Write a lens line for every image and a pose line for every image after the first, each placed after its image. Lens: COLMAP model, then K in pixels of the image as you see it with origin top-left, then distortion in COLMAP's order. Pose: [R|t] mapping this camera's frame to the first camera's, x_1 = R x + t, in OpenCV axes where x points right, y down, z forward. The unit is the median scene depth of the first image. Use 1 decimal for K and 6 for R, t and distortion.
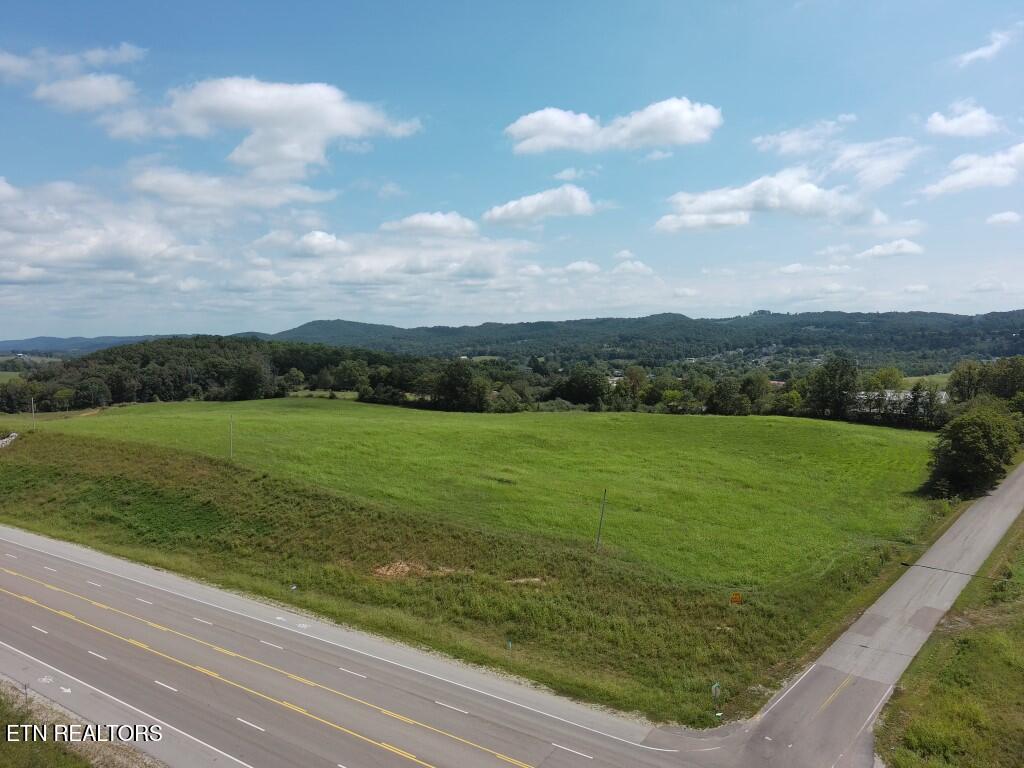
lens RADIAL K [[693.7, 0, 504.8], [0, 693.7, 385.6], [0, 0, 1]] dist [0.039017, -0.038450]
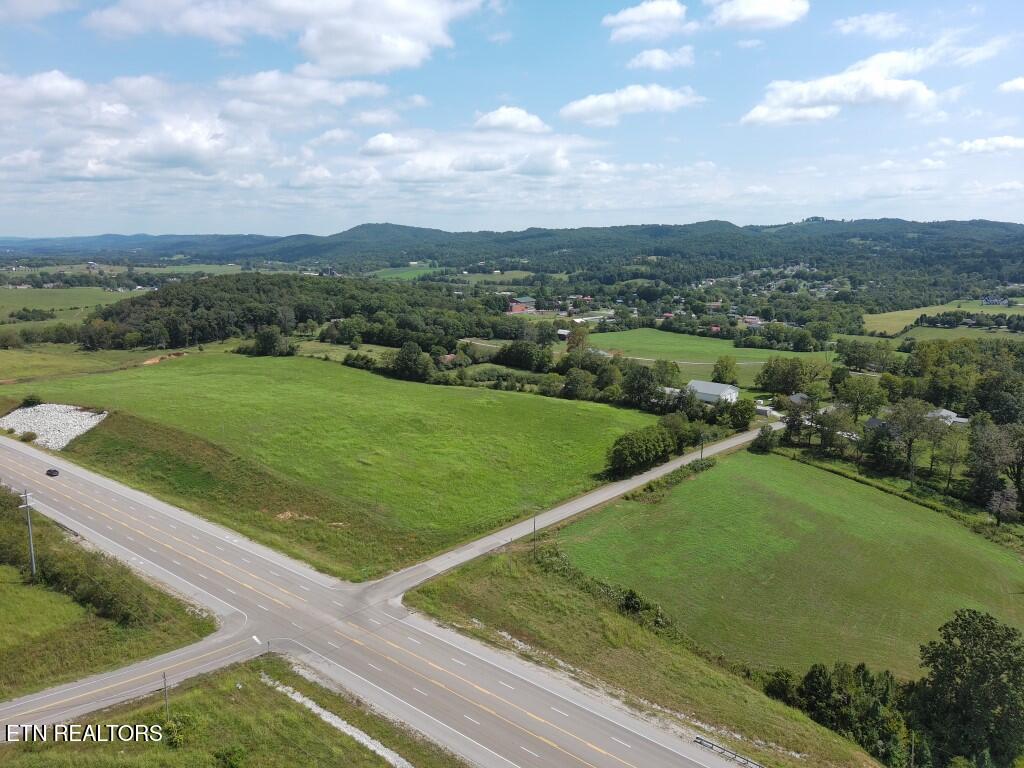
lens RADIAL K [[695.4, 0, 507.8], [0, 695.4, 380.2], [0, 0, 1]] dist [0.029581, -0.026800]
pose [[0.997320, 0.021526, -0.069926, 0.486759], [-0.011832, 0.990612, 0.136188, -0.329319], [0.072201, -0.134995, 0.988212, -0.750539]]
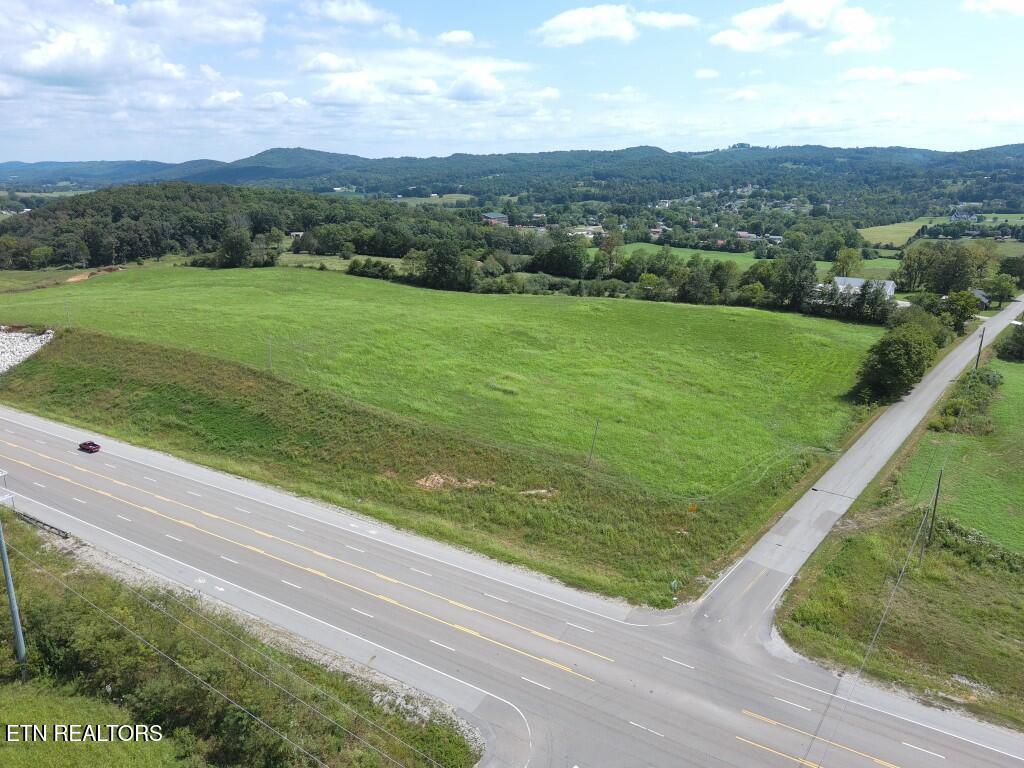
lens RADIAL K [[695.4, 0, 507.8], [0, 695.4, 380.2], [0, 0, 1]] dist [0.029581, -0.026800]
pose [[0.998899, -0.003621, 0.046770, -0.054995], [-0.007051, 0.974101, 0.226004, -0.147955], [-0.046377, -0.226085, 0.973003, -0.152206]]
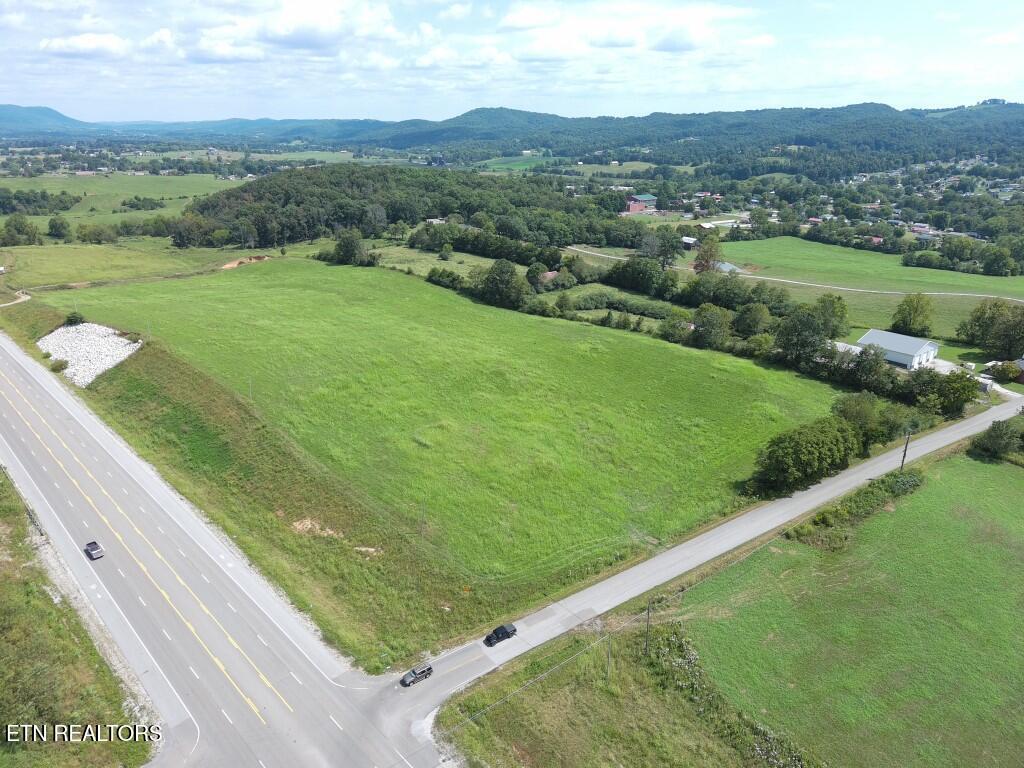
lens RADIAL K [[695.4, 0, 507.8], [0, 695.4, 380.2], [0, 0, 1]] dist [0.029581, -0.026800]
pose [[0.972681, 0.089668, -0.214131, 0.439978], [-0.025168, 0.957687, 0.286709, -0.377921], [0.230779, -0.273487, 0.933780, -0.217042]]
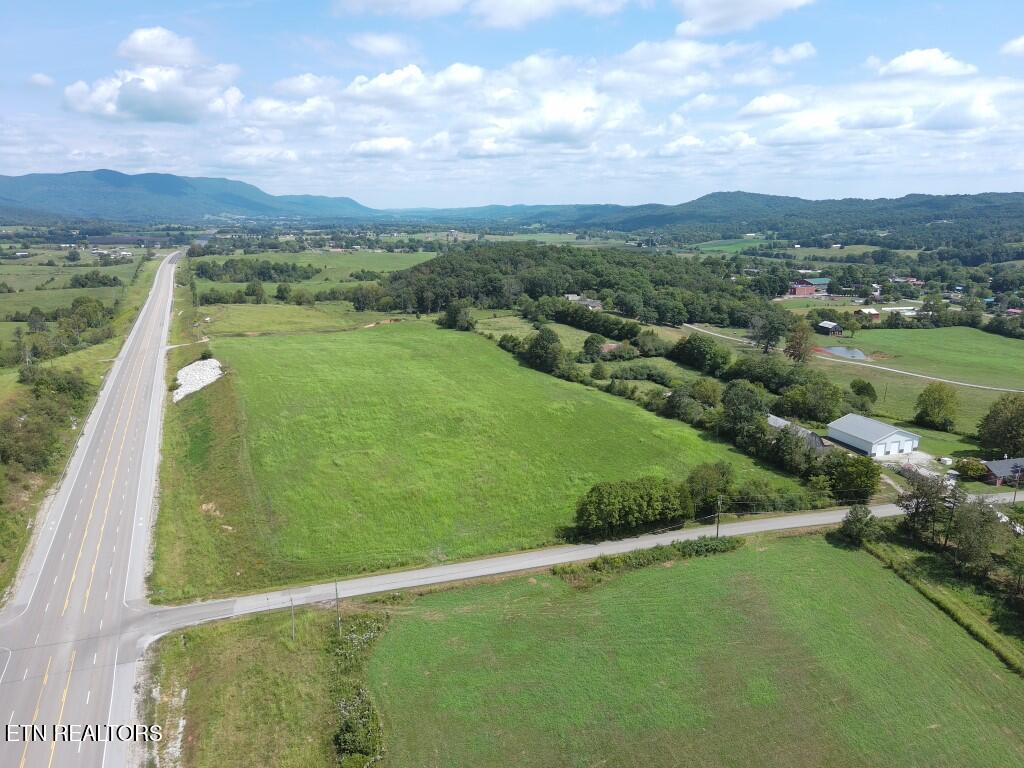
lens RADIAL K [[695.4, 0, 507.8], [0, 695.4, 380.2], [0, 0, 1]] dist [0.029581, -0.026800]
pose [[0.841761, 0.134114, -0.522927, 1.176467], [-0.038245, 0.981031, 0.190039, -0.386619], [0.538494, -0.139968, 0.830923, -0.146629]]
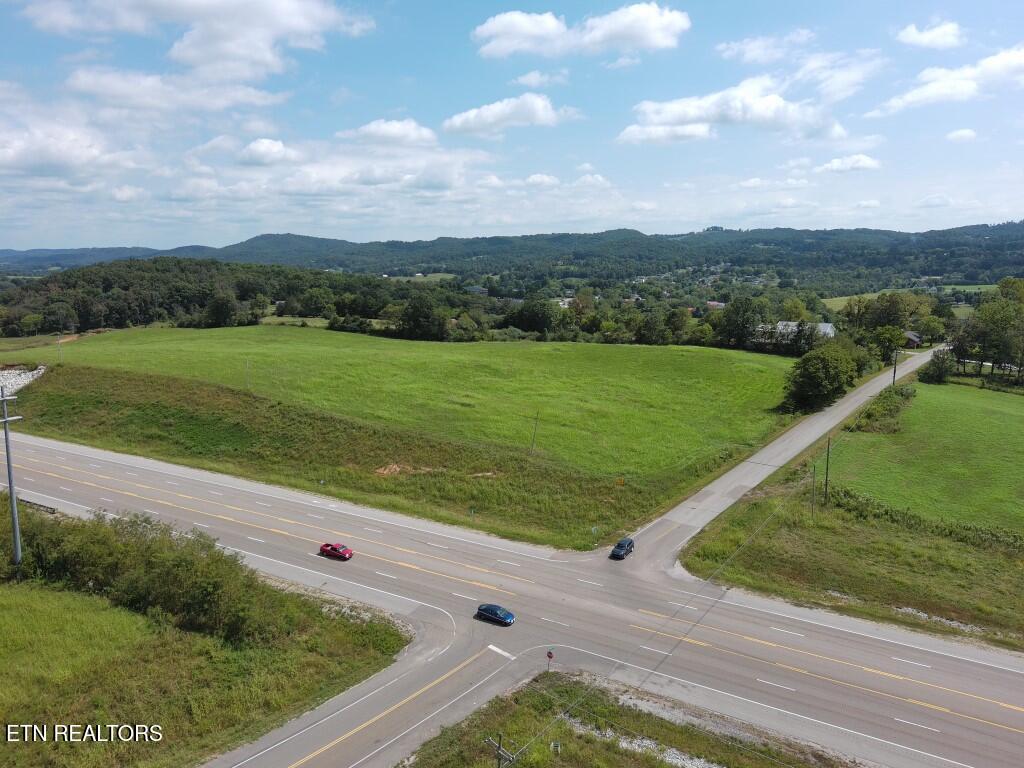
lens RADIAL K [[695.4, 0, 507.8], [0, 695.4, 380.2], [0, 0, 1]] dist [0.029581, -0.026800]
pose [[0.997739, -0.008675, 0.066646, -0.007677], [0.001050, 0.993527, 0.113592, -0.055286], [-0.067200, -0.113266, 0.991290, -0.286422]]
